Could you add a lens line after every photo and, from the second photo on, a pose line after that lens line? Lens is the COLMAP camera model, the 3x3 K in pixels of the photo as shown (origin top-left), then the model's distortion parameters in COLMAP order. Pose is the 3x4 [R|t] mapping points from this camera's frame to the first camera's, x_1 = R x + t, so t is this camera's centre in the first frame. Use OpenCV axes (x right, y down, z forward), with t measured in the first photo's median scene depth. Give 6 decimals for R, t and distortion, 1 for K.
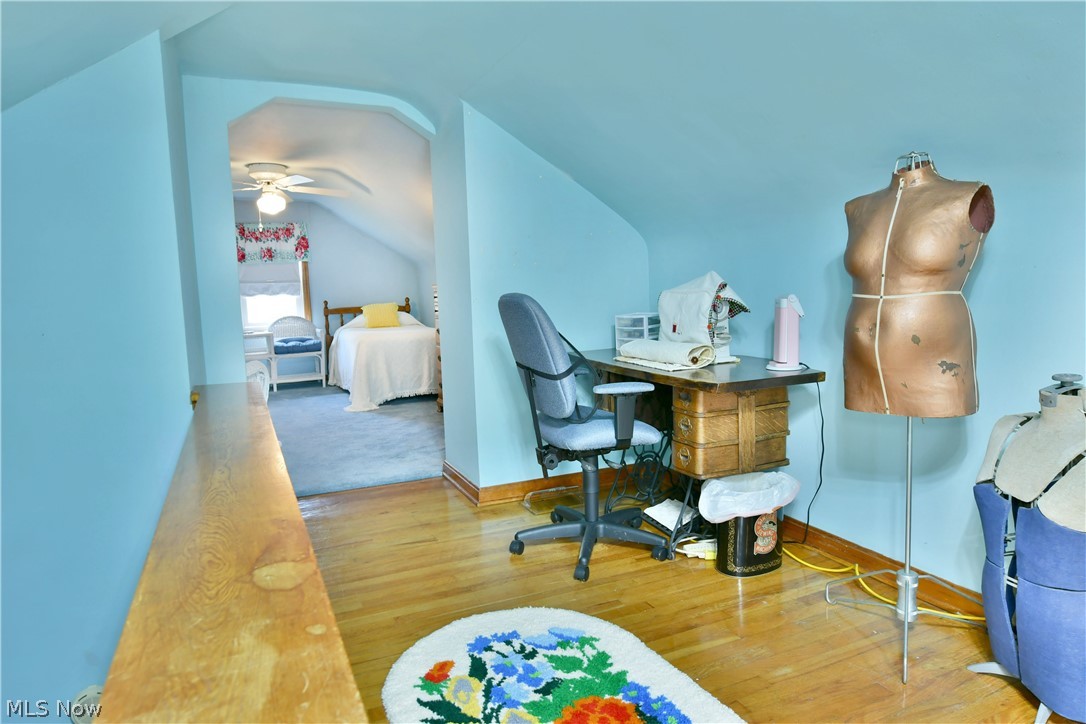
lens RADIAL K [[660.0, 0, 540.4], [0, 660.0, 367.8], [0, 0, 1]] dist [-0.016640, -0.000972]
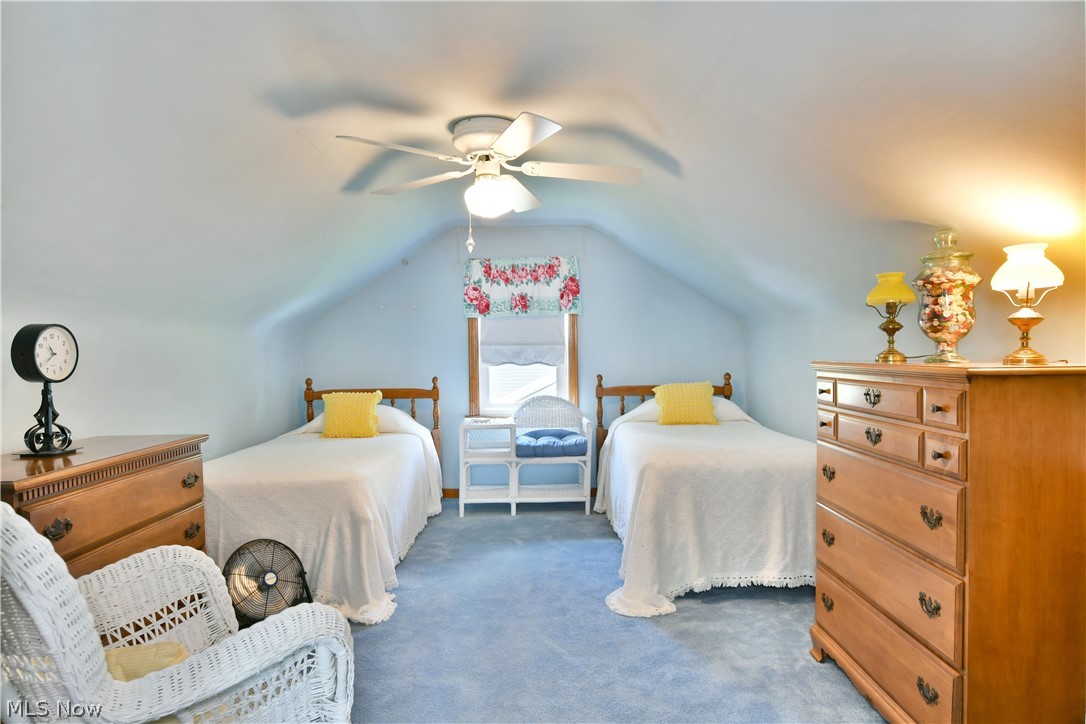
lens RADIAL K [[660.0, 0, 539.2], [0, 660.0, 363.1], [0, 0, 1]] dist [-0.016640, -0.000972]
pose [[0.904555, 0.030031, -0.425297, -0.108877], [-0.070420, 0.994339, -0.079562, -0.059554], [0.420501, 0.101918, 0.901550, 0.405512]]
